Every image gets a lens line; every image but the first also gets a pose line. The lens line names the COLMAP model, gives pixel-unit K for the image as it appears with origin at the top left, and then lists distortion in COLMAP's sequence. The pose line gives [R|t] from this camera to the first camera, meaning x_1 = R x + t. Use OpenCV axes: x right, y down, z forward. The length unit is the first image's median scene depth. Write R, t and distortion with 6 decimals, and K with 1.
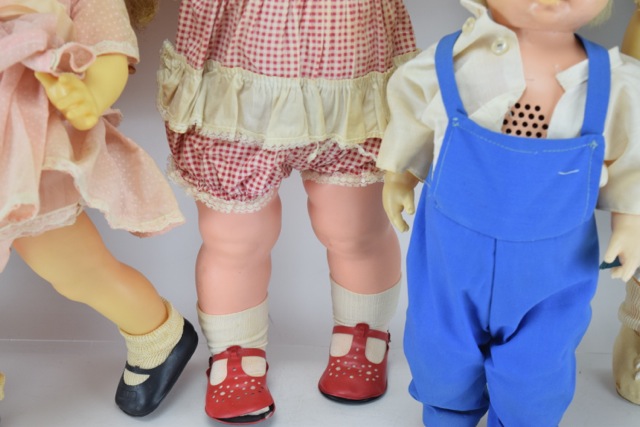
lens RADIAL K [[1483.2, 0, 320.0], [0, 1483.2, 213.5], [0, 0, 1]] dist [0.081055, 0.303947]
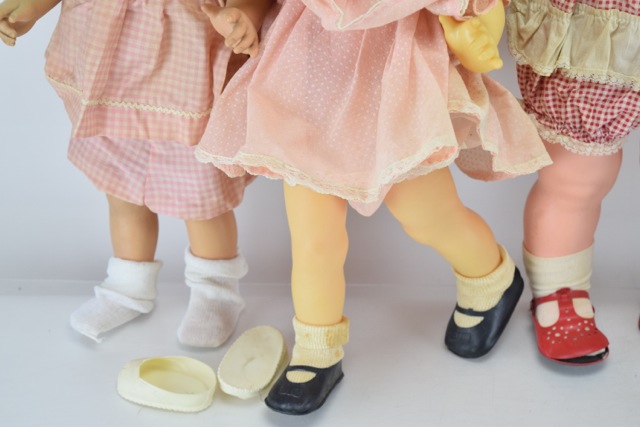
lens RADIAL K [[1483.2, 0, 320.0], [0, 1483.2, 213.5], [0, 0, 1]] dist [0.081055, 0.303947]
pose [[0.999862, -0.009244, 0.013806, -0.263183], [0.008823, 0.999504, 0.030247, 0.007092], [-0.014078, -0.030121, 0.999447, -0.009234]]
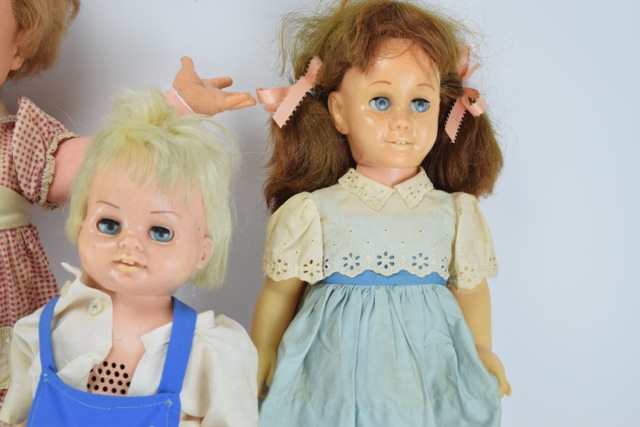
lens RADIAL K [[1483.2, 0, 320.0], [0, 1483.2, 213.5], [0, 0, 1]] dist [0.081055, 0.303947]
pose [[0.999650, 0.026144, -0.003934, 0.263350], [-0.026438, 0.987463, -0.155618, -0.015360], [-0.000184, 0.155667, 0.987810, -0.068040]]
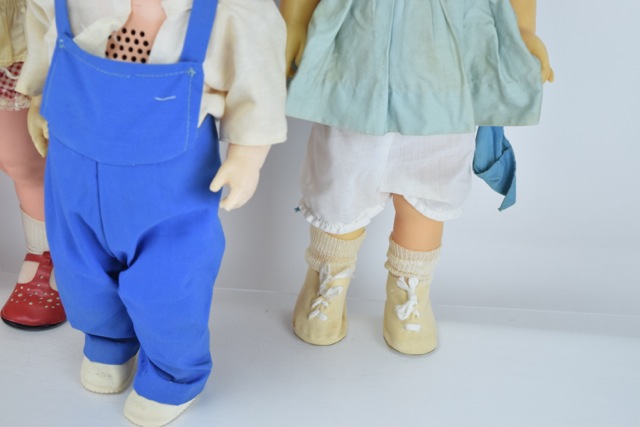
lens RADIAL K [[1483.2, 0, 320.0], [0, 1483.2, 213.5], [0, 0, 1]] dist [0.081055, 0.303947]
pose [[0.998638, 0.047136, -0.022379, 0.268095], [-0.046773, 0.998769, 0.016487, 0.026020], [0.023129, -0.015418, 0.999614, -0.007412]]
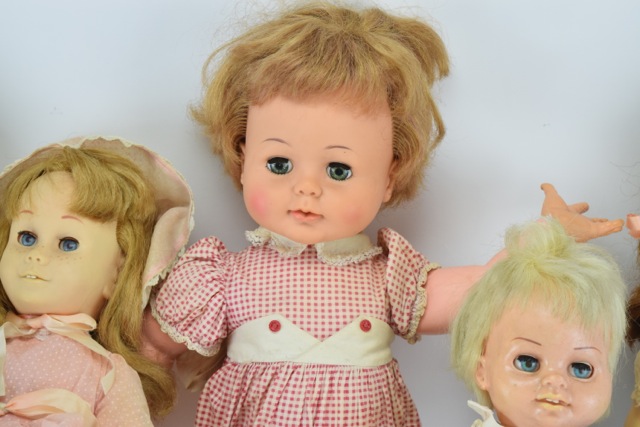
lens RADIAL K [[1483.2, 0, 320.0], [0, 1483.2, 213.5], [0, 0, 1]] dist [0.081055, 0.303947]
pose [[0.999953, 0.004423, 0.008675, -0.018263], [-0.002467, 0.976900, -0.213682, -0.045201], [-0.009419, 0.213650, 0.976865, -0.051057]]
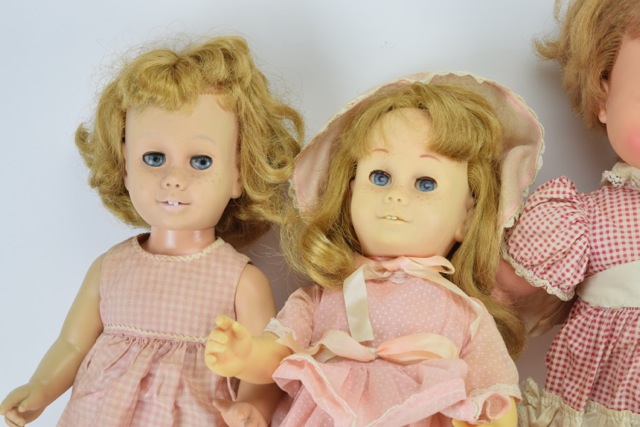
lens RADIAL K [[1483.2, 0, 320.0], [0, 1483.2, 213.5], [0, 0, 1]] dist [0.081055, 0.303947]
pose [[0.999799, 0.007751, 0.018516, -0.275291], [-0.004506, 0.985561, -0.169263, -0.056847], [-0.019561, 0.169146, 0.985397, -0.009841]]
